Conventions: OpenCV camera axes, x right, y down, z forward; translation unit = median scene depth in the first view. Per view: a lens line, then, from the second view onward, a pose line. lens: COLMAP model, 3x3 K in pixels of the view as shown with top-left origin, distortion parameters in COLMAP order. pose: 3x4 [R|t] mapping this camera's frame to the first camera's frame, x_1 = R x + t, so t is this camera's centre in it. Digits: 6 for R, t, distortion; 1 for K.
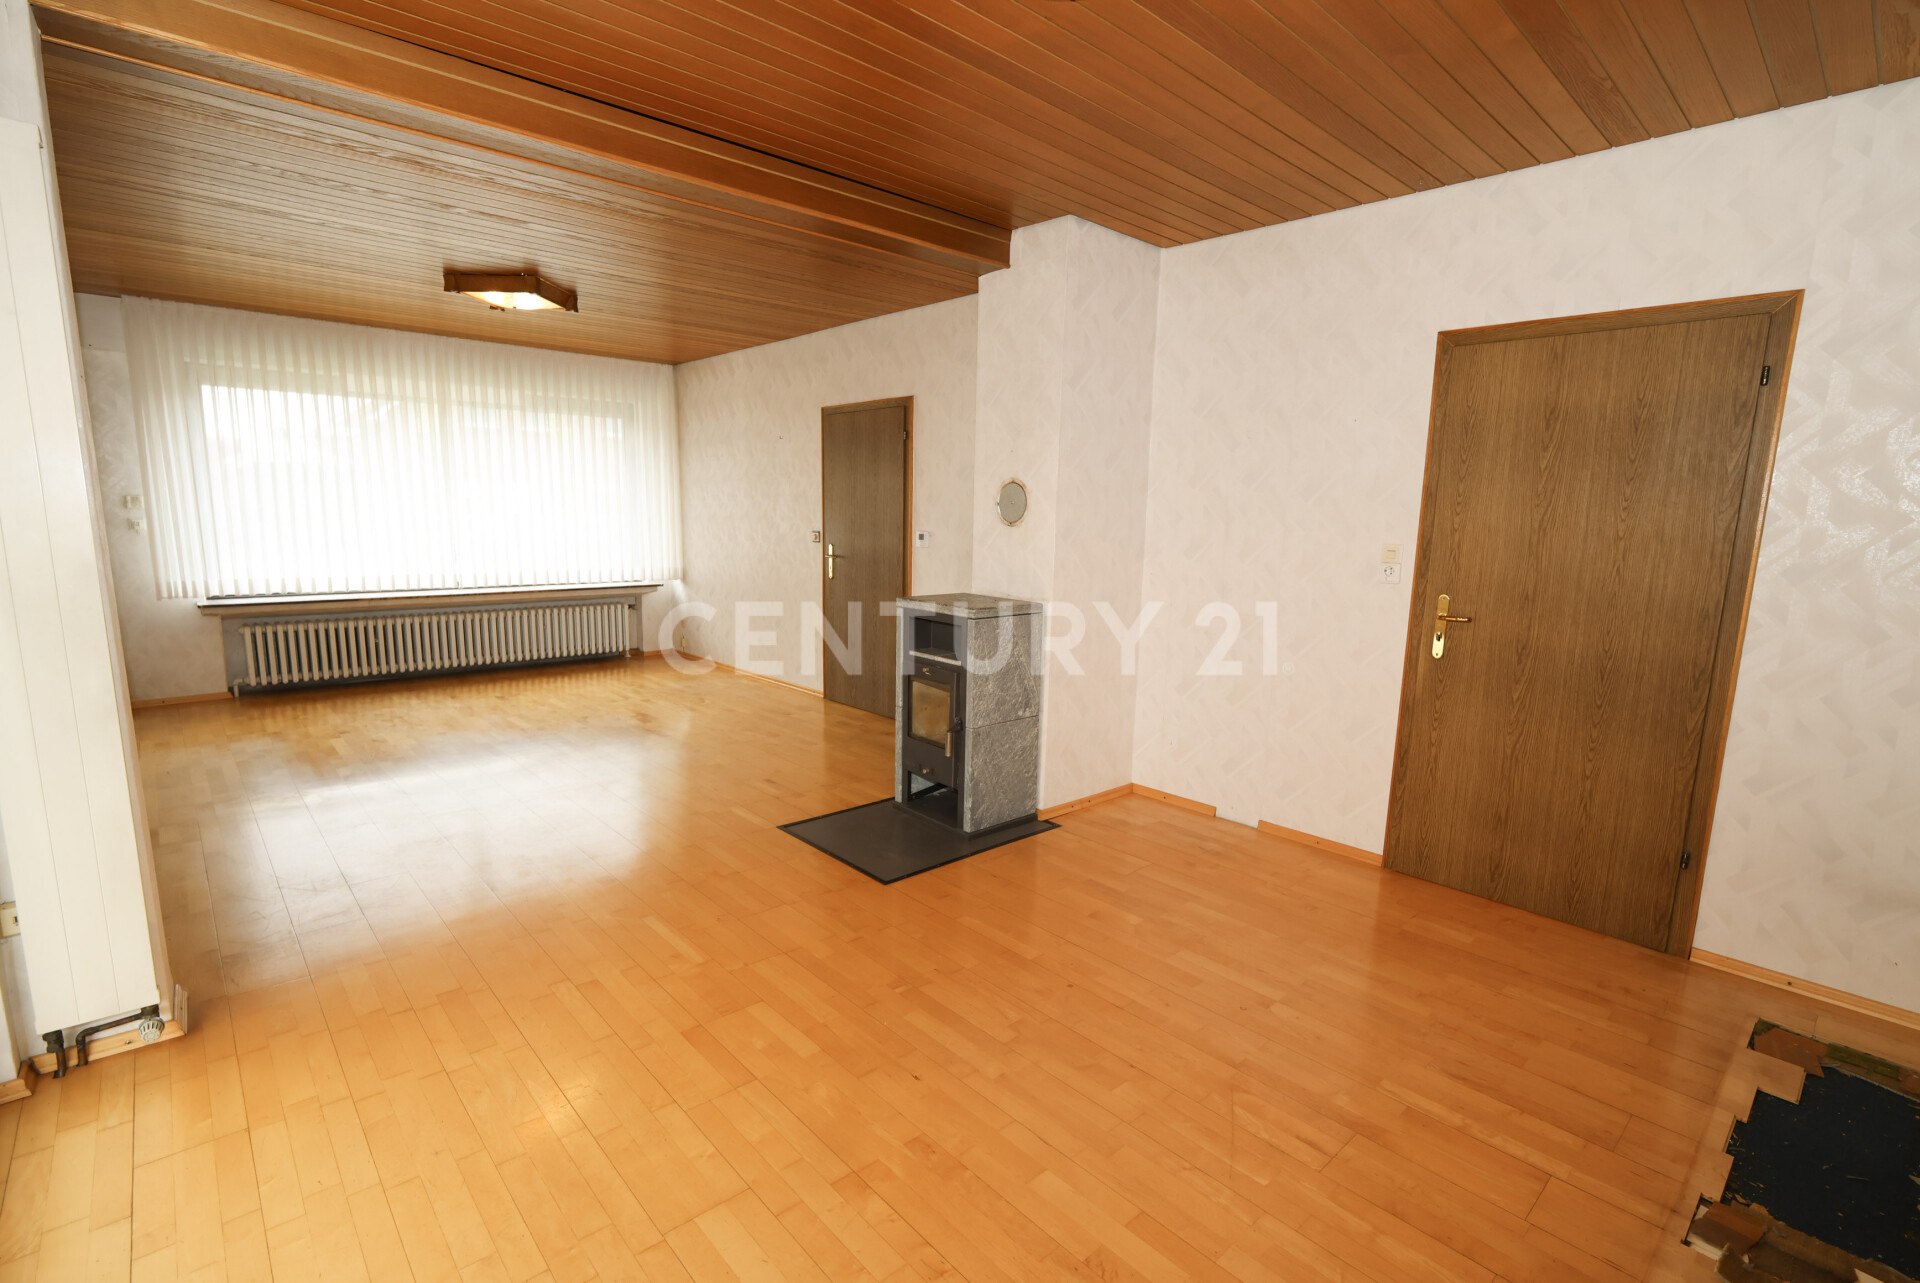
lens RADIAL K [[890.9, 0, 955.6], [0, 890.9, 663.6], [0, 0, 1]] dist [0.022244, 0.000088]
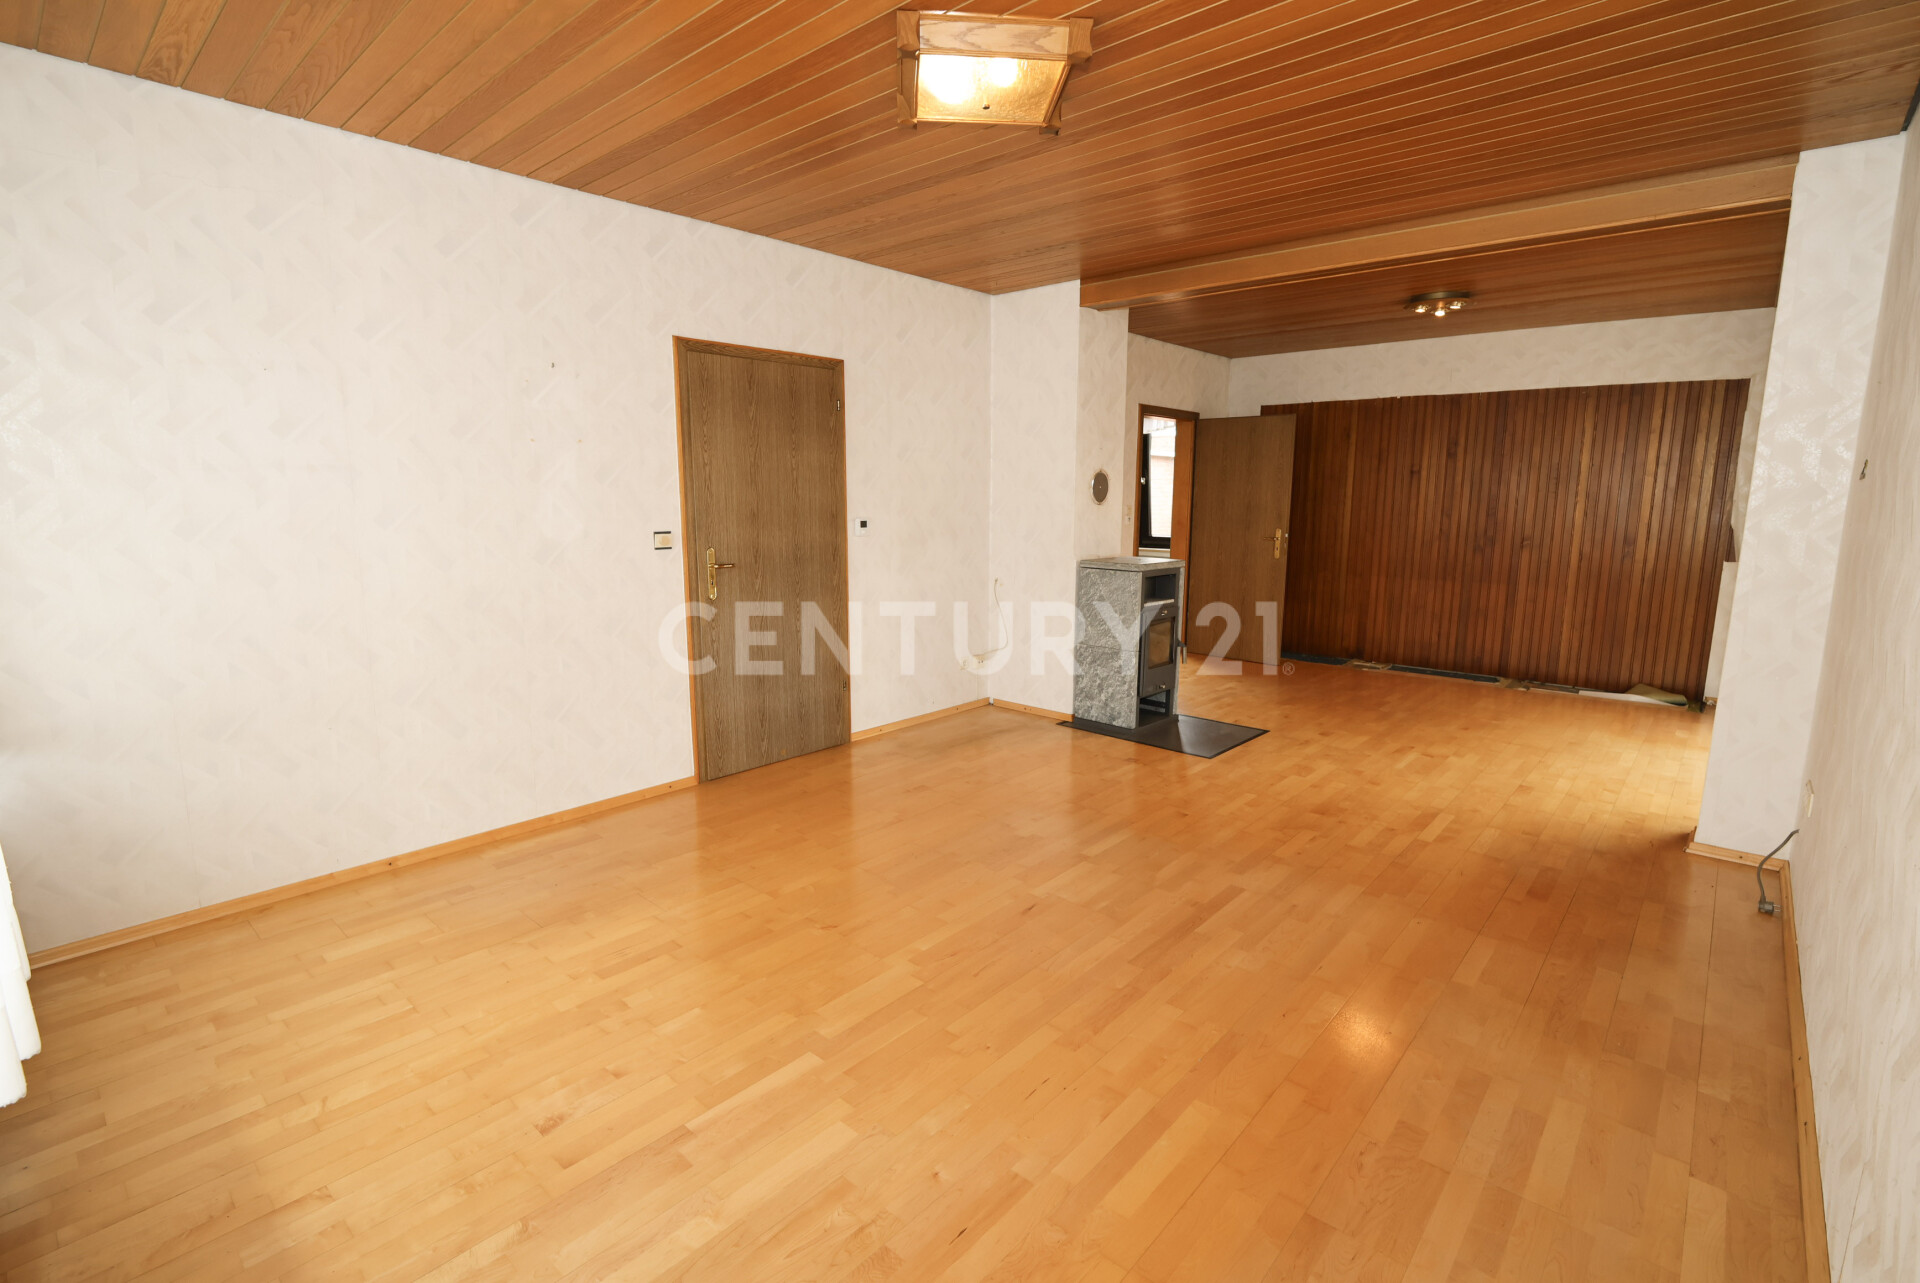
lens RADIAL K [[902.4, 0, 960.0], [0, 902.4, 641.5], [0, 0, 1]] dist [-0.003660, -0.000183]
pose [[-0.101654, -0.191326, 0.976248, -0.980014], [0.162841, 0.964896, 0.206057, -0.205329], [-0.981402, 0.179919, -0.066929, 1.018263]]
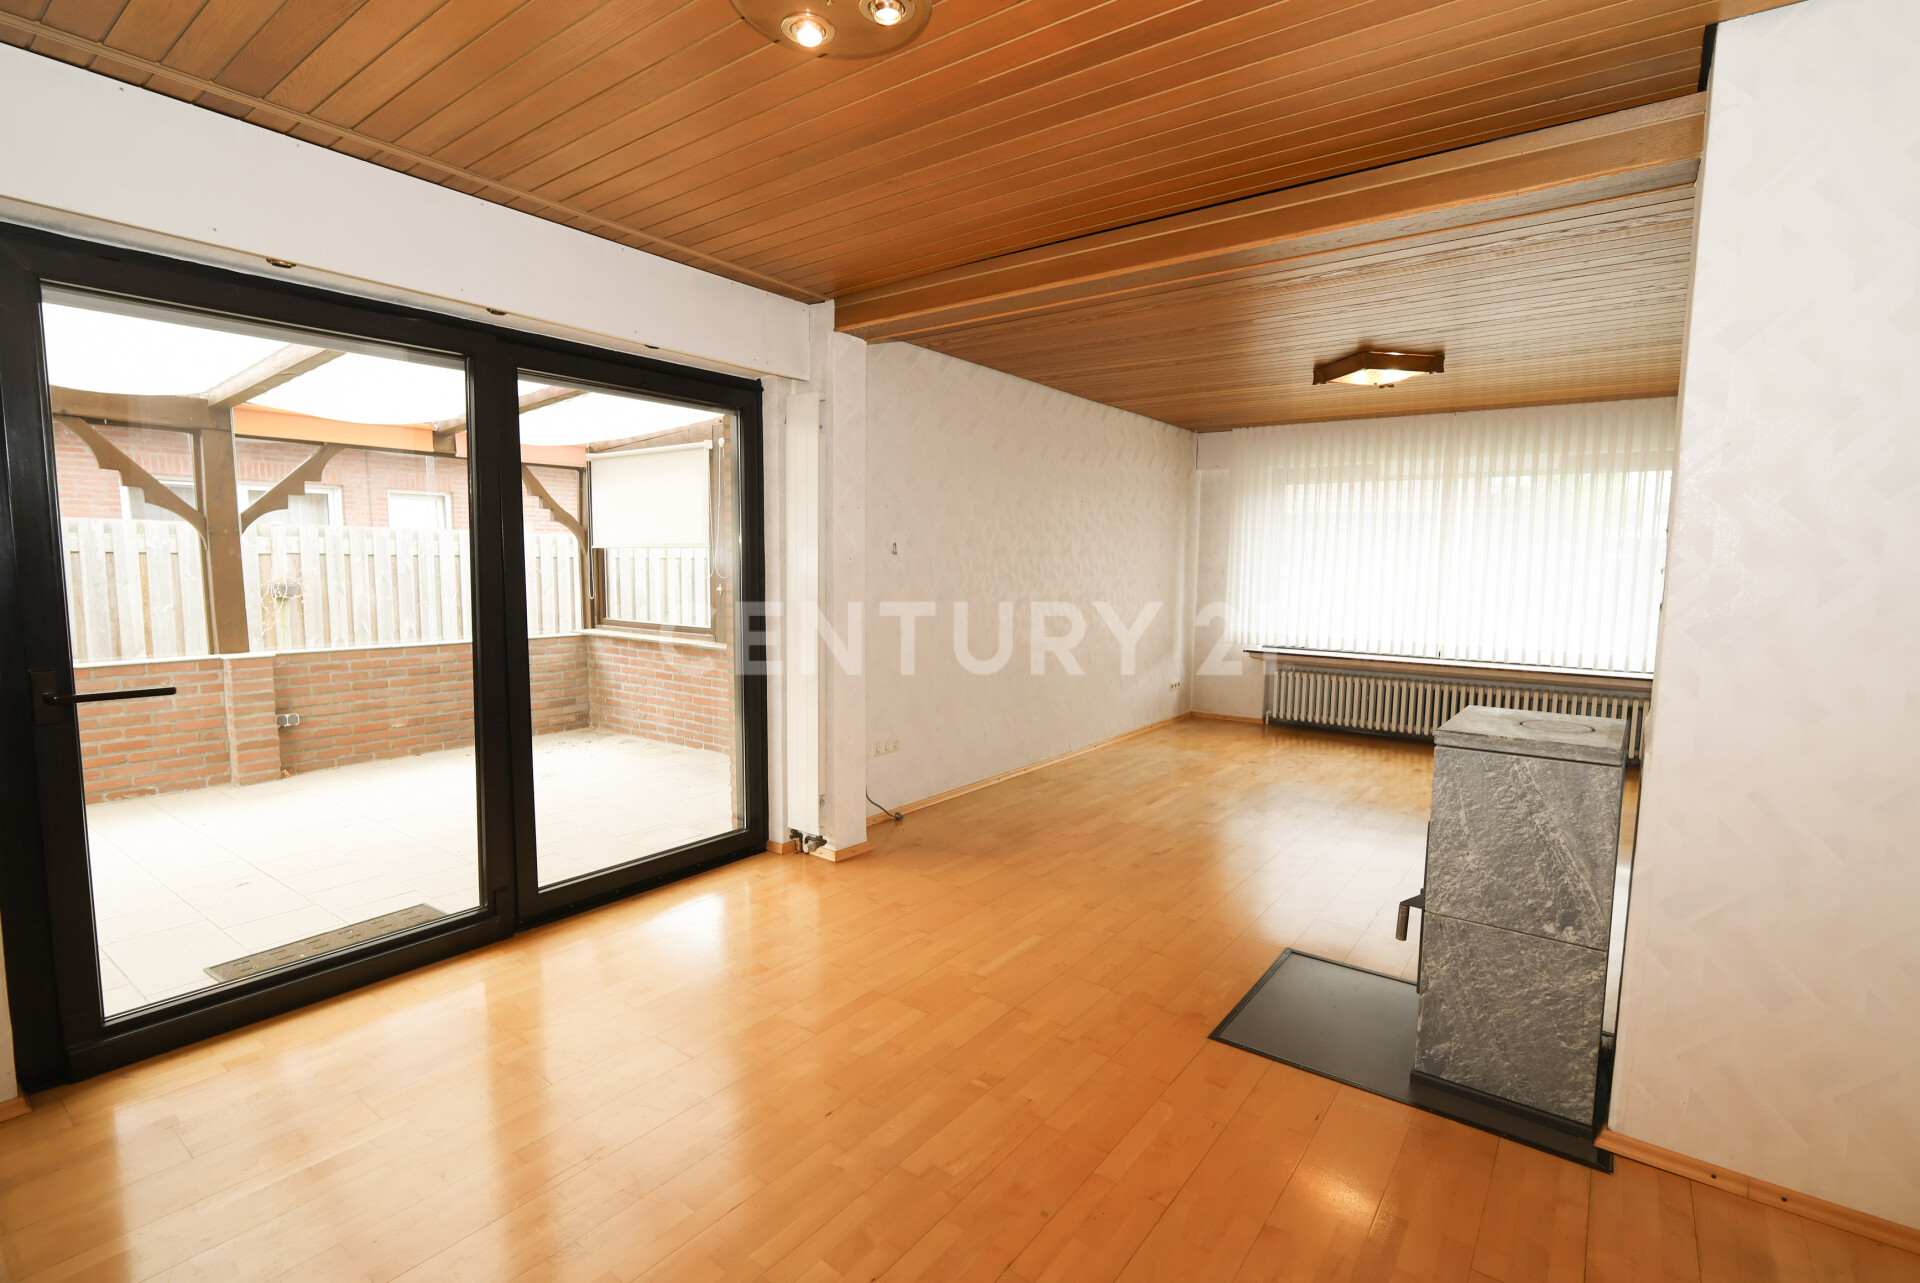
lens RADIAL K [[902.4, 0, 960.0], [0, 902.4, 641.5], [0, 0, 1]] dist [-0.003660, -0.000183]
pose [[0.201722, 0.077683, -0.976357, 0.402224], [-0.181697, 0.982515, 0.040633, -0.059439], [0.962442, 0.169205, 0.212309, 0.348498]]
